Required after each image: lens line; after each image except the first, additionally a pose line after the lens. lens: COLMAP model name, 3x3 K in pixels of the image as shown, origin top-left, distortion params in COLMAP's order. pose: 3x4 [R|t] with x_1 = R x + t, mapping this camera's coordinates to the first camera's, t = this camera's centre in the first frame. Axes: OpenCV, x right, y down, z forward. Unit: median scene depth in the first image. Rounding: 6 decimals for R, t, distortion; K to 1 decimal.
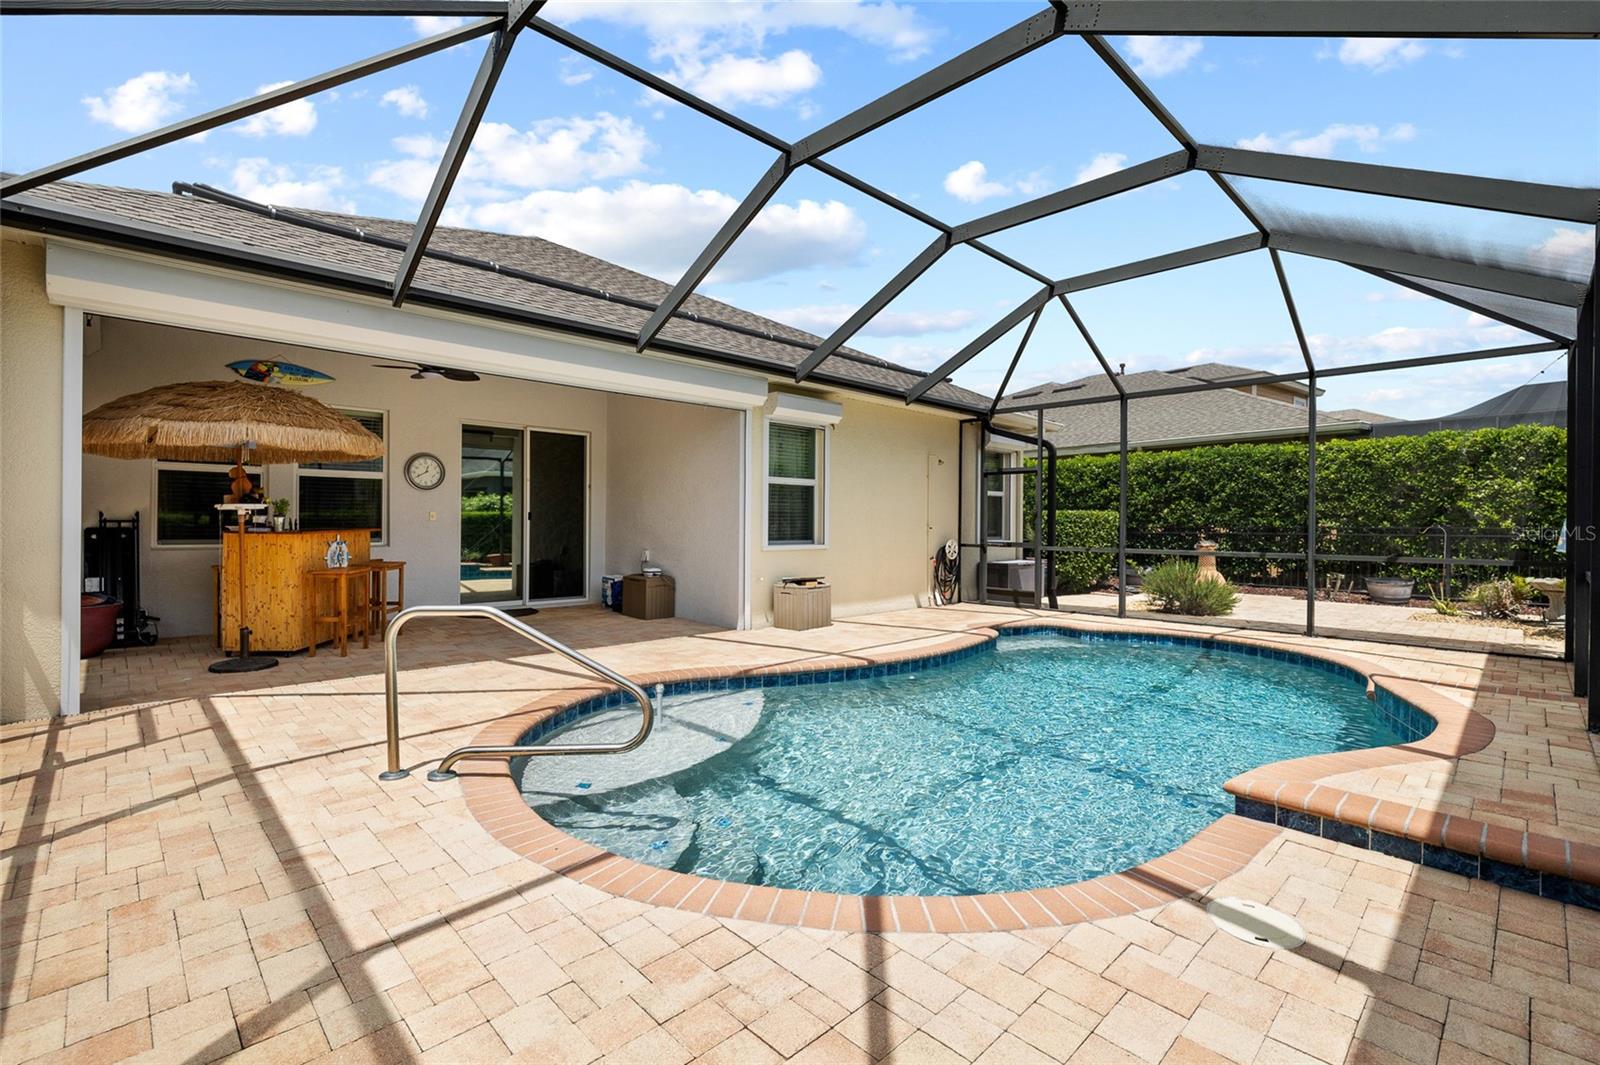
lens RADIAL K [[721.1, 0, 803.8], [0, 721.1, 514.6], [0, 0, 1]] dist [-0.005344, 0.000737]
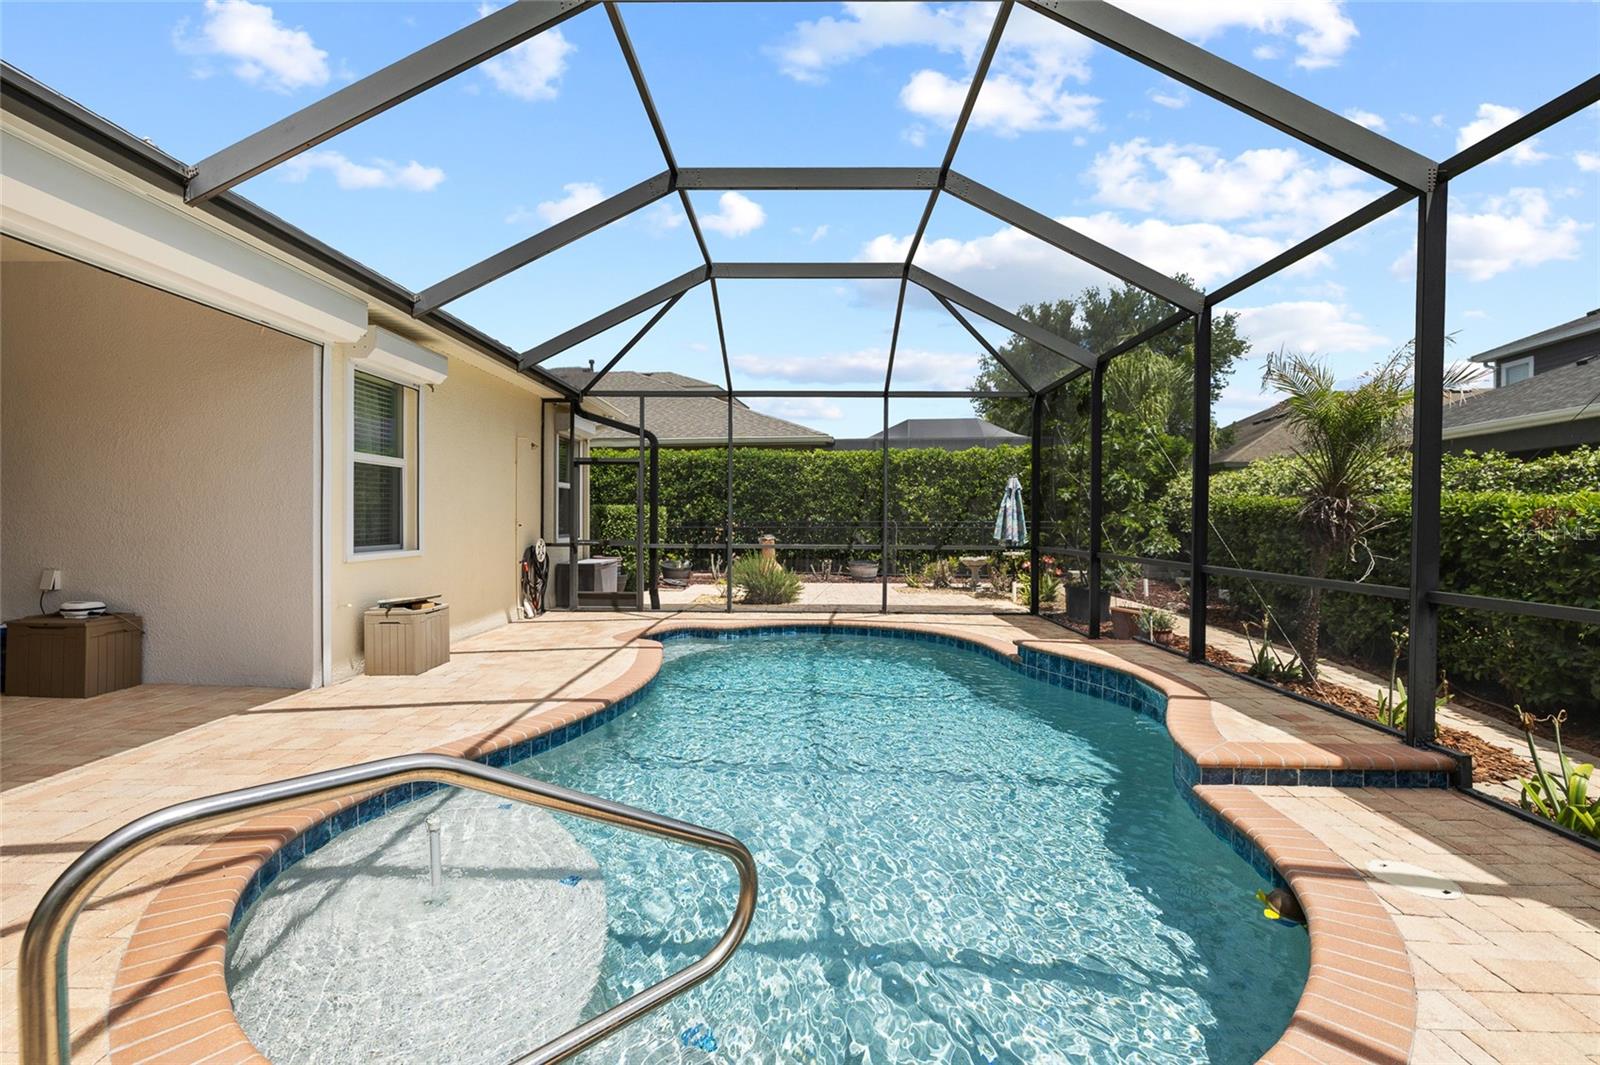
lens RADIAL K [[721.1, 0, 803.8], [0, 721.1, 514.6], [0, 0, 1]] dist [-0.005344, 0.000737]
pose [[0.705112, 0.001943, 0.709093, -0.188991], [-0.008958, 0.999941, 0.006167, -0.001254], [-0.709039, -0.010701, 0.705088, 0.196600]]
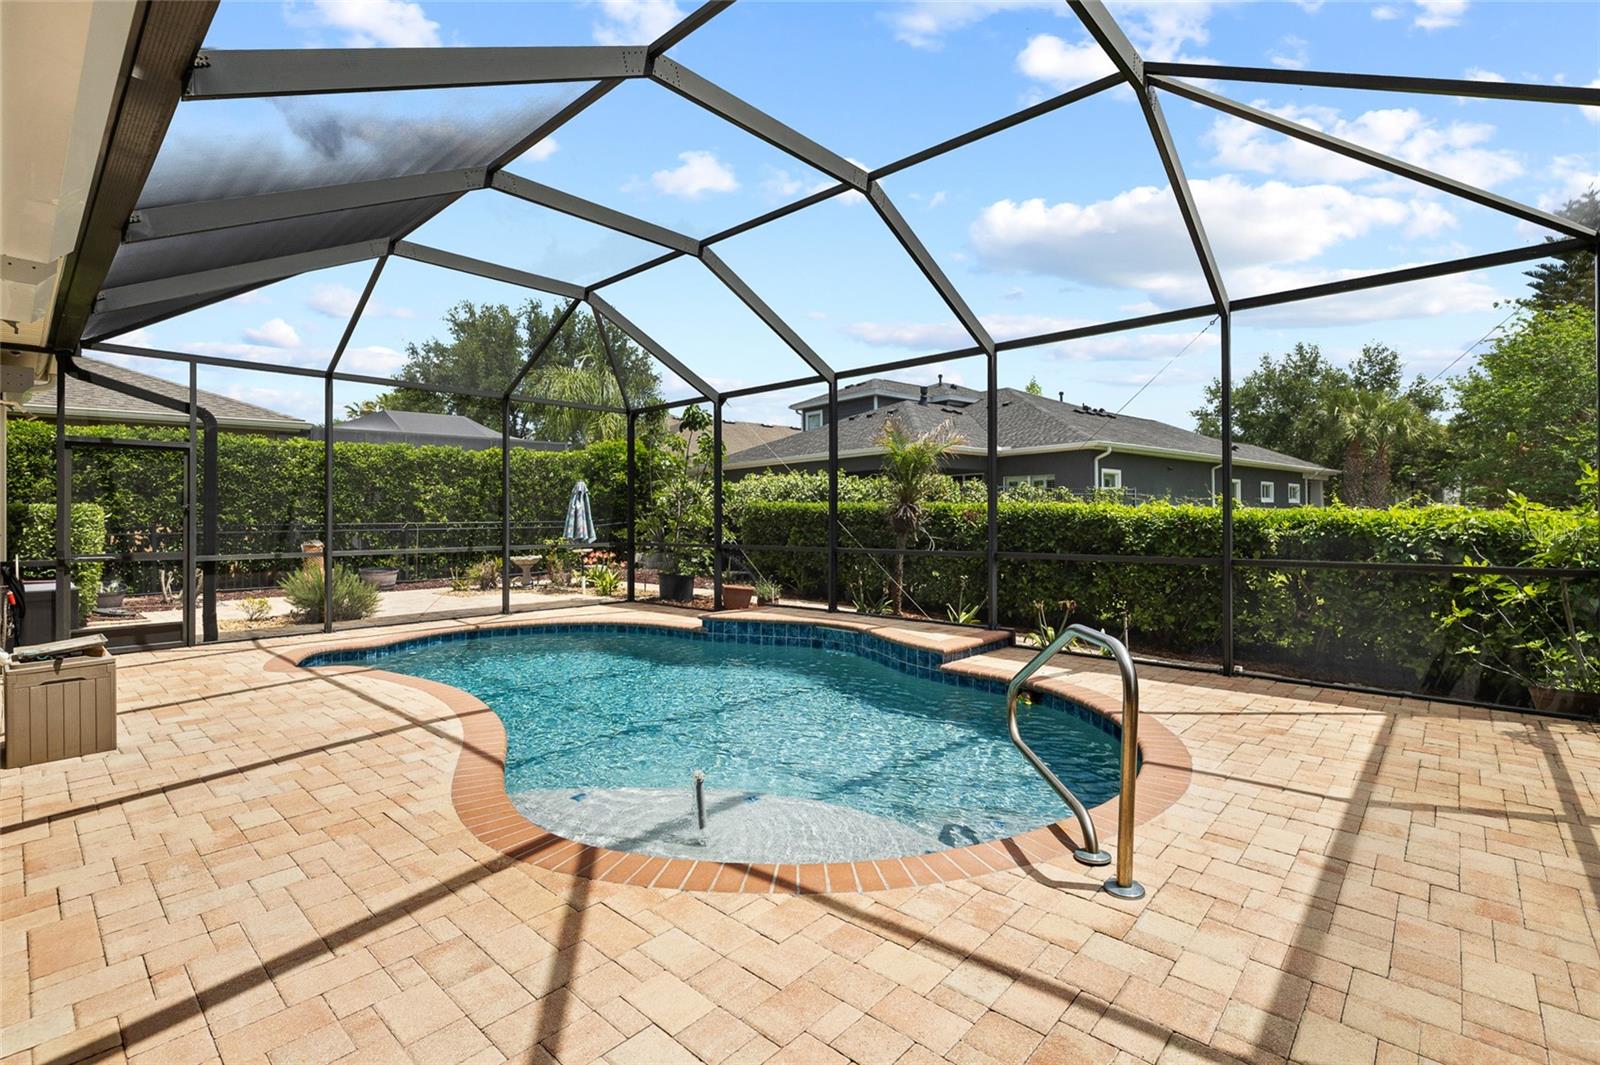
lens RADIAL K [[721.1, 0, 803.8], [0, 721.1, 514.6], [0, 0, 1]] dist [-0.005344, 0.000737]
pose [[-0.061446, -0.000387, 0.998110, -0.414638], [-0.006508, 0.999979, -0.000013, -0.000648], [-0.998089, -0.006496, -0.061447, 0.449691]]
